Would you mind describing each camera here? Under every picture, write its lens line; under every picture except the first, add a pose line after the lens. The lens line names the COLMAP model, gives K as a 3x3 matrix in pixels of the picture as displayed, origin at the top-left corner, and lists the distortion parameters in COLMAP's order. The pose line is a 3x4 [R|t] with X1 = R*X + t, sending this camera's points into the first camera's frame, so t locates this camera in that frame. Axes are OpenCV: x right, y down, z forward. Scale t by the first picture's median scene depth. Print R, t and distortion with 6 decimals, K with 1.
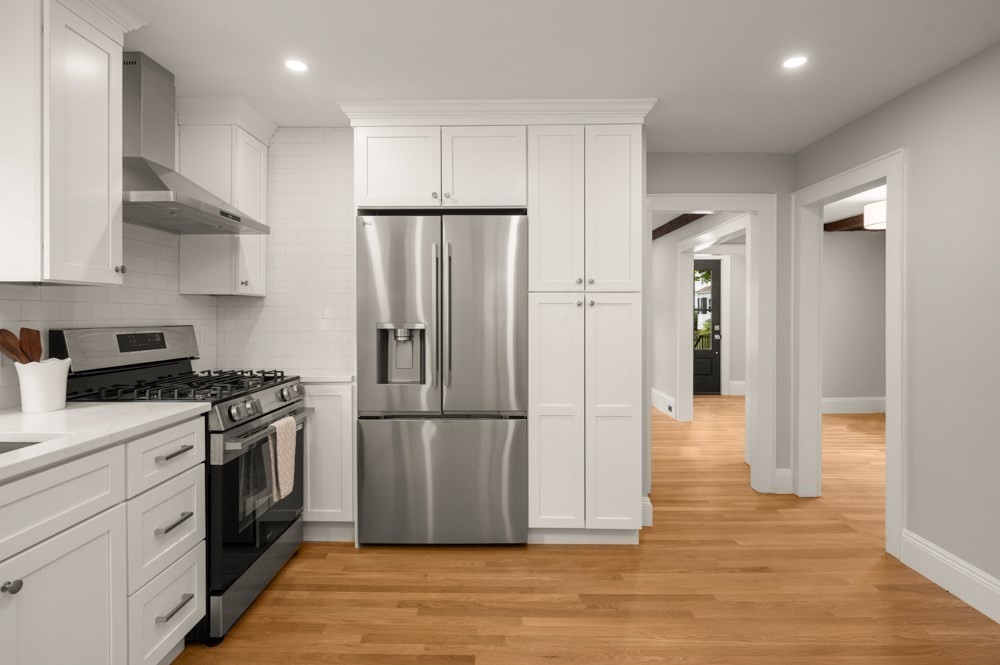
lens RADIAL K [[486.1, 0, 496.3], [0, 486.1, 314.9], [0, 0, 1]] dist [-0.001878, -0.000328]
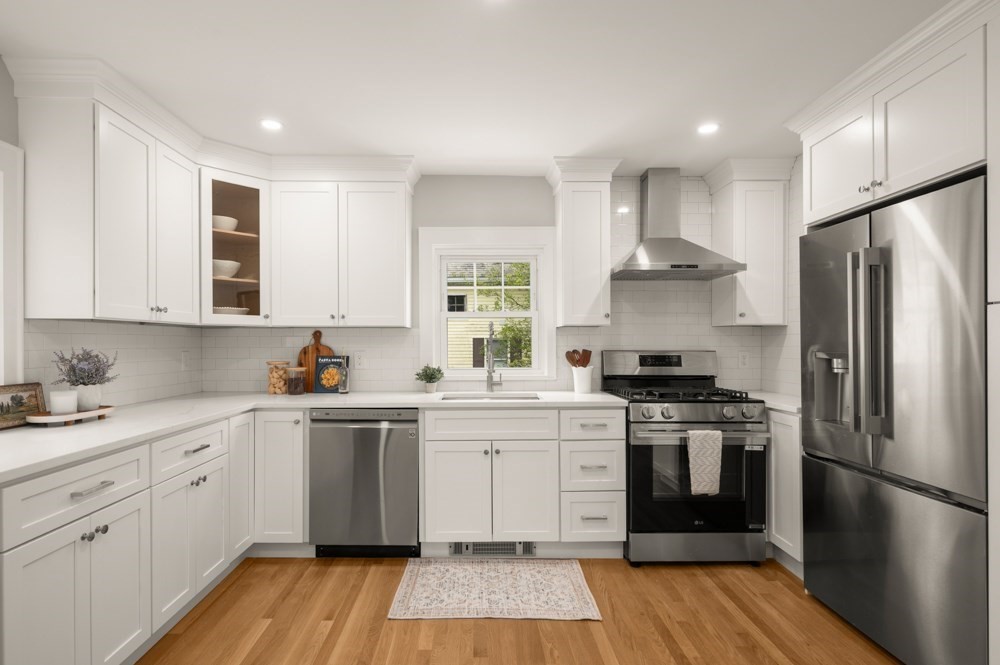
lens RADIAL K [[496.7, 0, 478.4], [0, 496.7, 347.0], [0, 0, 1]] dist [-0.000285, -0.000096]
pose [[0.018803, 0.007983, -0.999791, 0.836200], [-0.001193, 0.999968, 0.007962, 0.002309], [0.999823, 0.001044, 0.018812, 0.459411]]
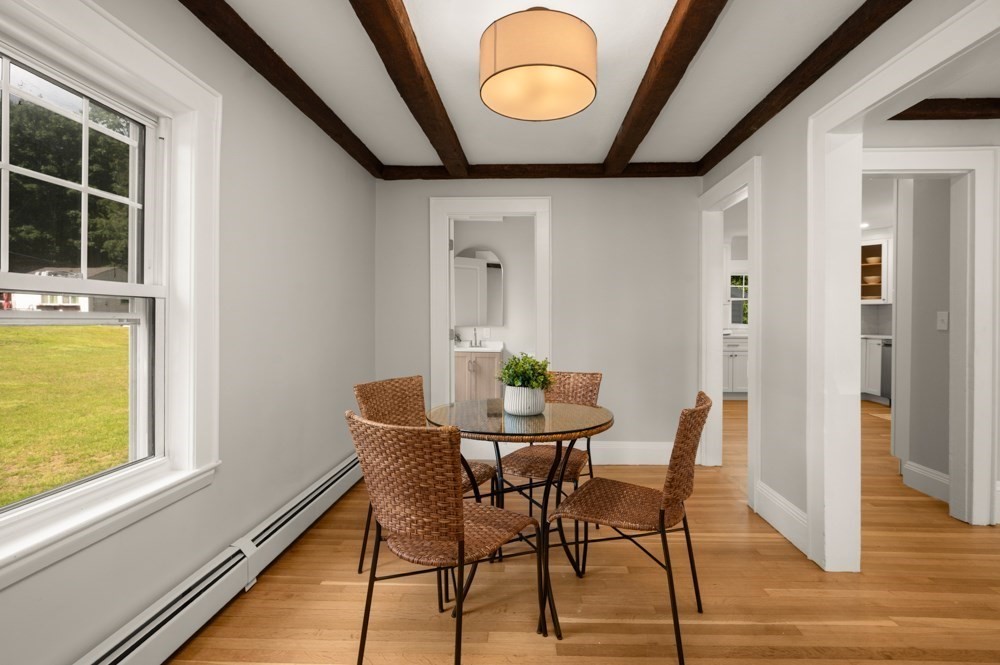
lens RADIAL K [[459.5, 0, 504.5], [0, 459.5, 323.6], [0, 0, 1]] dist [-0.000725, -0.000468]
pose [[-0.999736, -0.006197, 0.022112, 1.809001], [-0.006294, 0.999971, -0.004292, 0.112538], [-0.022084, -0.004430, -0.999746, 2.985448]]
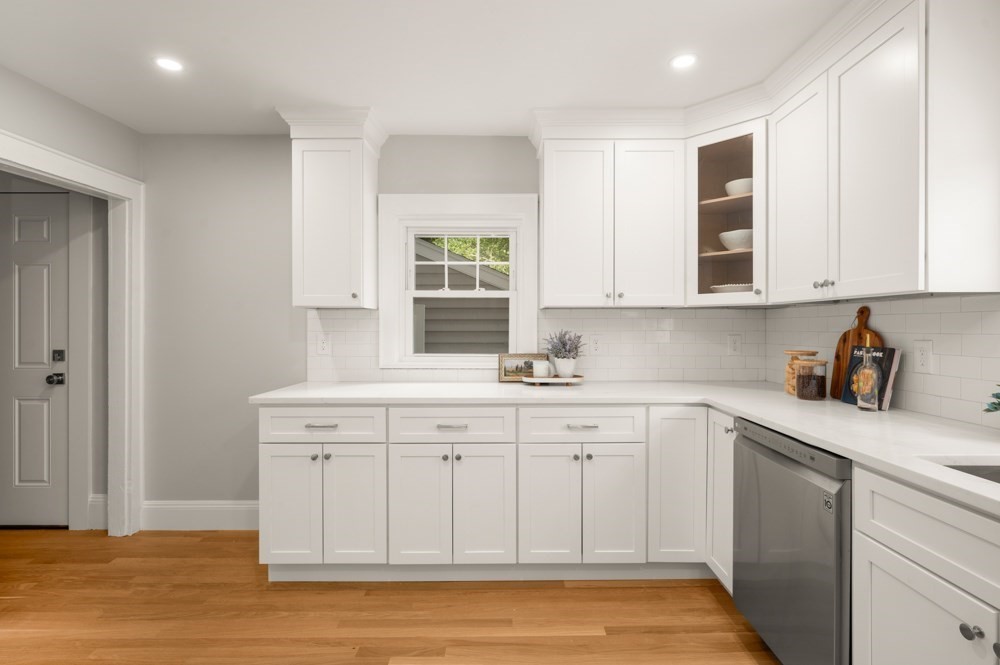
lens RADIAL K [[481.9, 0, 502.2], [0, 481.9, 327.7], [0, 0, 1]] dist [-0.000493, -0.000157]
pose [[-0.999881, 0.001327, -0.015385, -0.066273], [0.001218, 0.999974, 0.007066, -0.001574], [0.015394, 0.007047, -0.999857, 0.983725]]
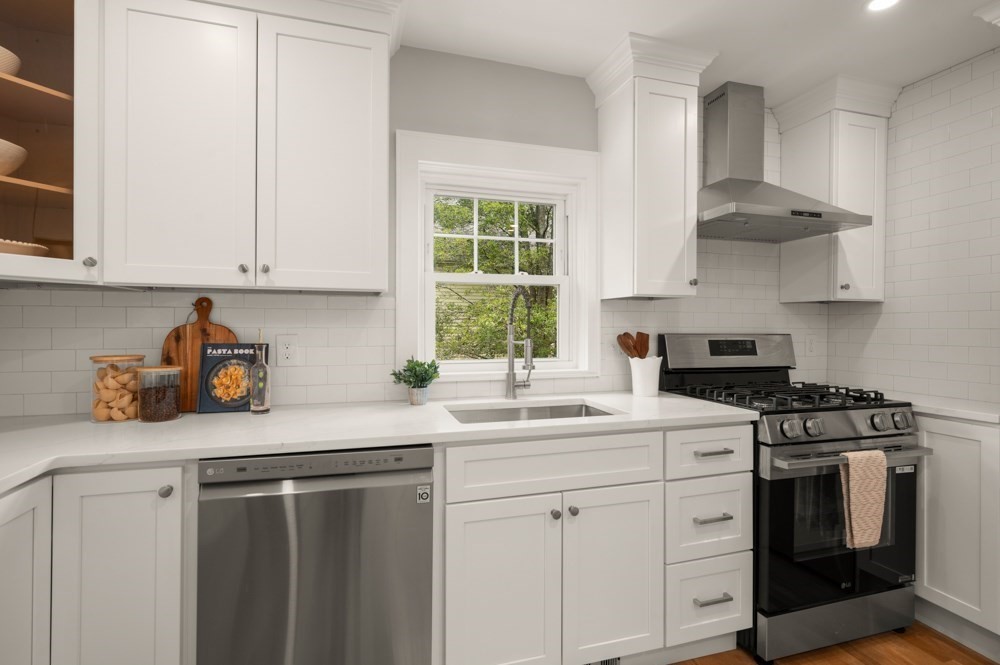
lens RADIAL K [[481.9, 0, 502.2], [0, 481.9, 327.7], [0, 0, 1]] dist [-0.000493, -0.000157]
pose [[0.304992, 0.005202, -0.952341, 0.152466], [-0.005577, 0.999978, 0.003676, 0.010484], [0.952339, 0.004190, 0.305014, 0.197164]]
